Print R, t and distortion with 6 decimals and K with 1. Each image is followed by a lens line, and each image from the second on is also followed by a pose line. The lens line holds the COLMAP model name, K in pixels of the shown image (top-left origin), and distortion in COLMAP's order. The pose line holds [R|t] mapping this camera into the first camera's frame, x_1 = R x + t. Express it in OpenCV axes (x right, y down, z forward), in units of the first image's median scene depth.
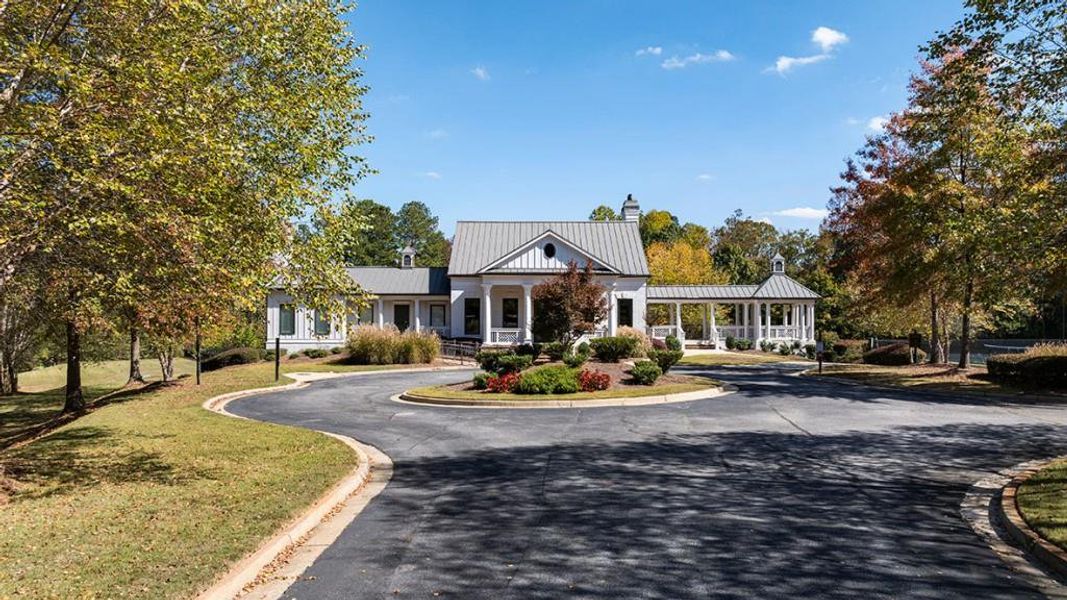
lens RADIAL K [[748.2, 0, 543.2], [0, 748.2, 299.5], [0, 0, 1]] dist [-0.007958, -0.002981]
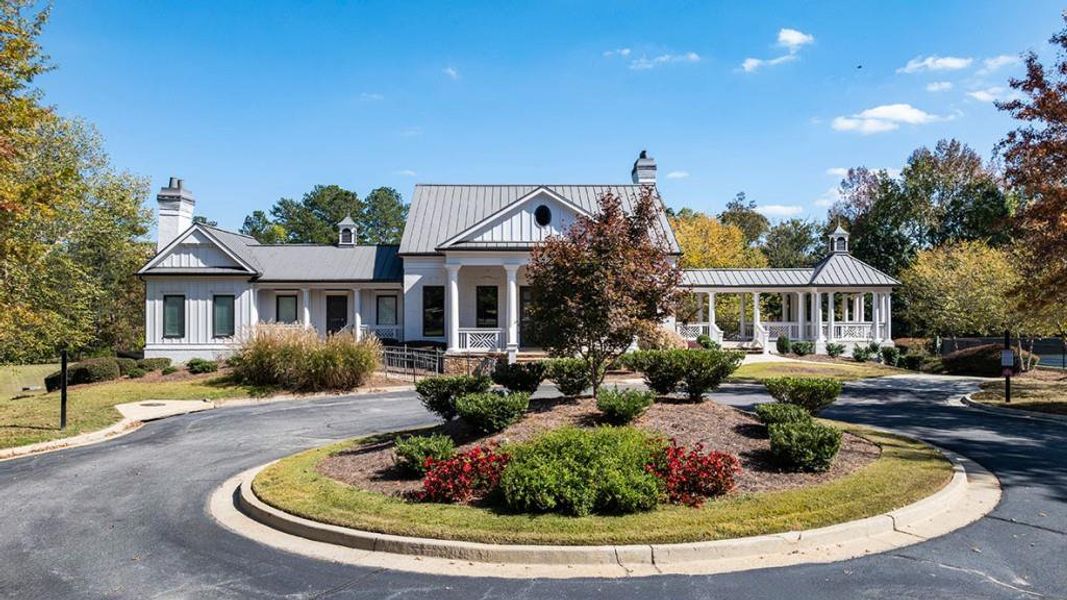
lens RADIAL K [[748.2, 0, 543.2], [0, 748.2, 299.5], [0, 0, 1]] dist [-0.007958, -0.002981]
pose [[0.999626, -0.004087, 0.027027, -0.009260], [0.003932, 0.999975, 0.005799, 0.007574], [-0.027050, -0.005691, 0.999618, 0.275979]]
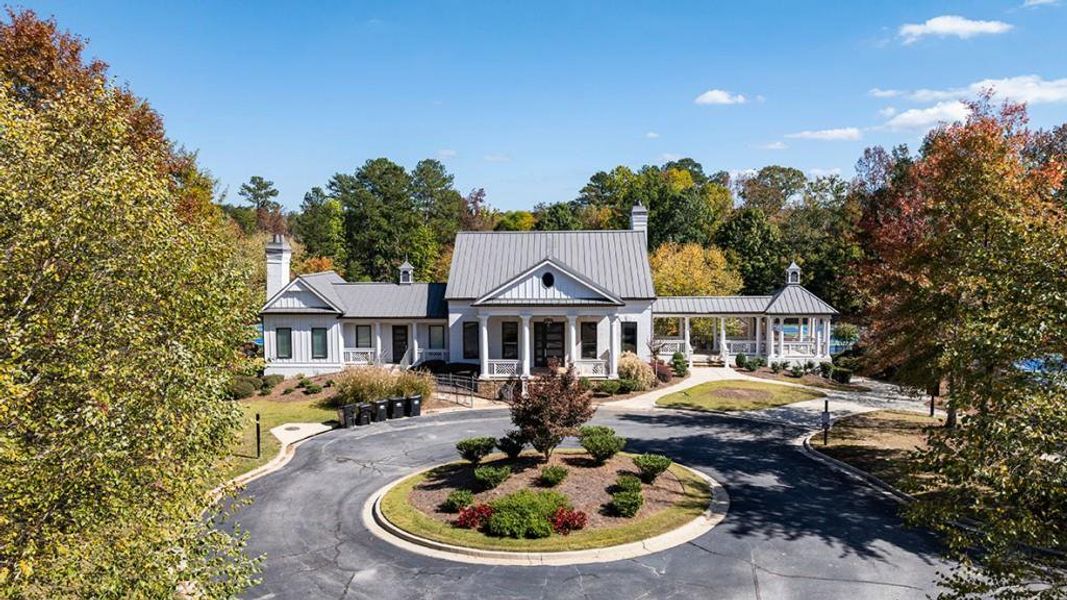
lens RADIAL K [[750.5, 0, 533.5], [0, 750.5, 300.0], [0, 0, 1]] dist [-0.002589, -0.000897]
pose [[0.998951, -0.004599, -0.045555, 0.030339], [0.008549, 0.996180, 0.086901, -0.111642], [0.044981, -0.087199, 0.995175, 0.037426]]
